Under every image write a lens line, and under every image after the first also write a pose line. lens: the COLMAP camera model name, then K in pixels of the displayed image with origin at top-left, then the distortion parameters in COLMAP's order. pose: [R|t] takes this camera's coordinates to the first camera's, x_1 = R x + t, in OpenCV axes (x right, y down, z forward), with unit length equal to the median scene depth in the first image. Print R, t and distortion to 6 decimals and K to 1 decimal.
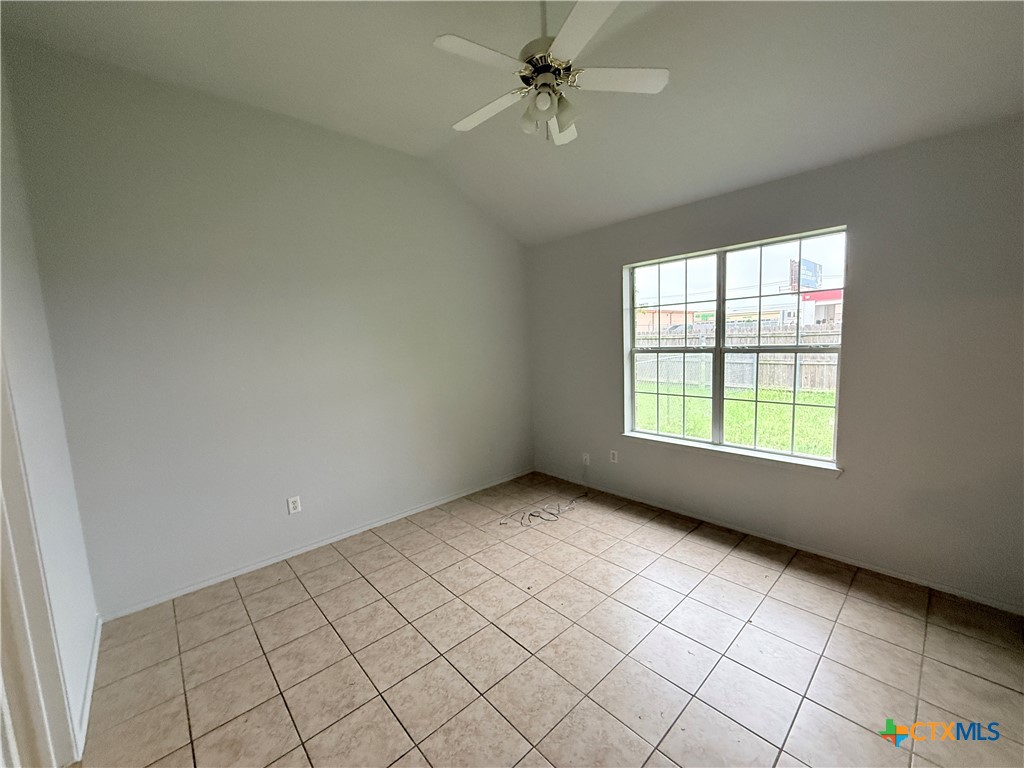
lens RADIAL K [[407.1, 0, 505.5], [0, 407.1, 379.8], [0, 0, 1]] dist [0.001186, -0.000506]
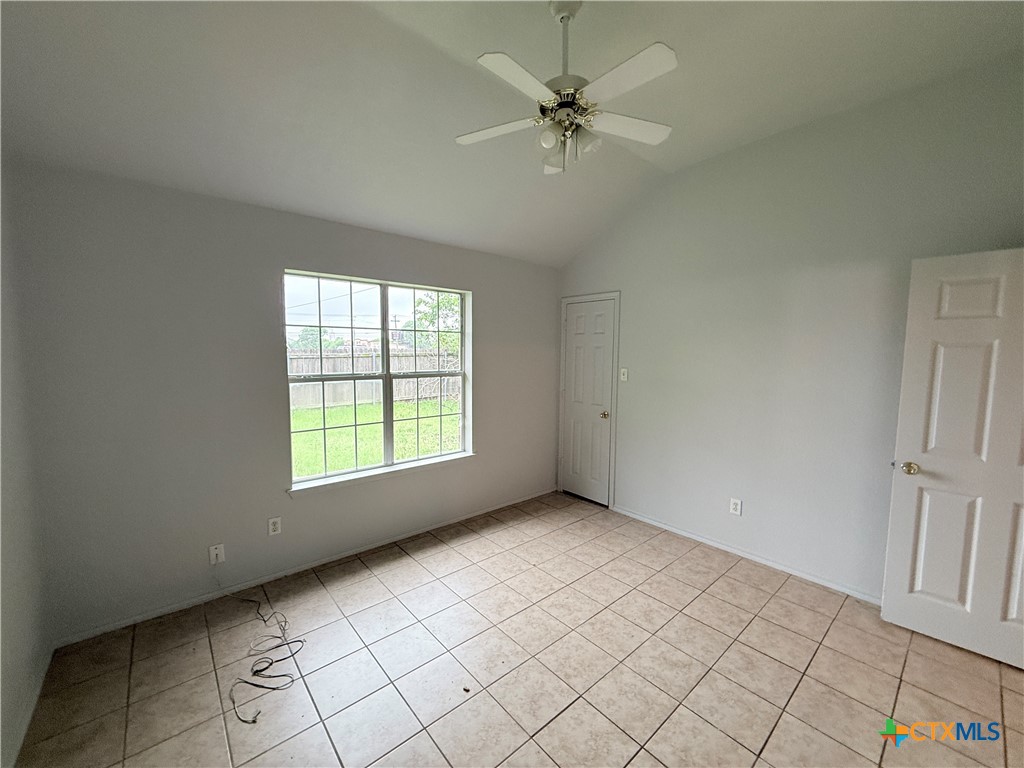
lens RADIAL K [[407.1, 0, 508.4], [0, 407.1, 383.6], [0, 0, 1]] dist [0.001186, -0.000506]
pose [[0.020768, -0.040247, 0.998974, -0.647434], [0.091555, 0.995068, 0.038186, -0.079796], [-0.995583, 0.090668, 0.024350, 0.811763]]
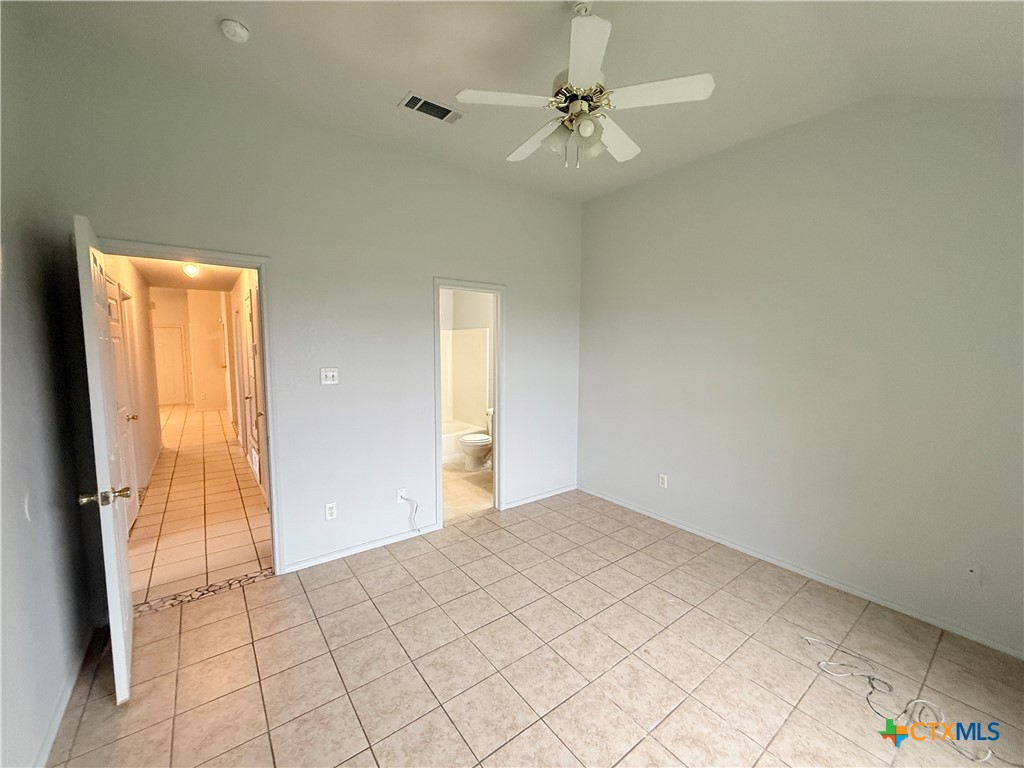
lens RADIAL K [[407.1, 0, 507.6], [0, 407.1, 380.0], [0, 0, 1]] dist [0.001186, -0.000506]
pose [[-0.086837, 0.123162, -0.988580, 0.819092], [-0.099885, 0.986252, 0.131646, -0.129025], [0.991202, 0.110176, -0.073341, 0.674593]]
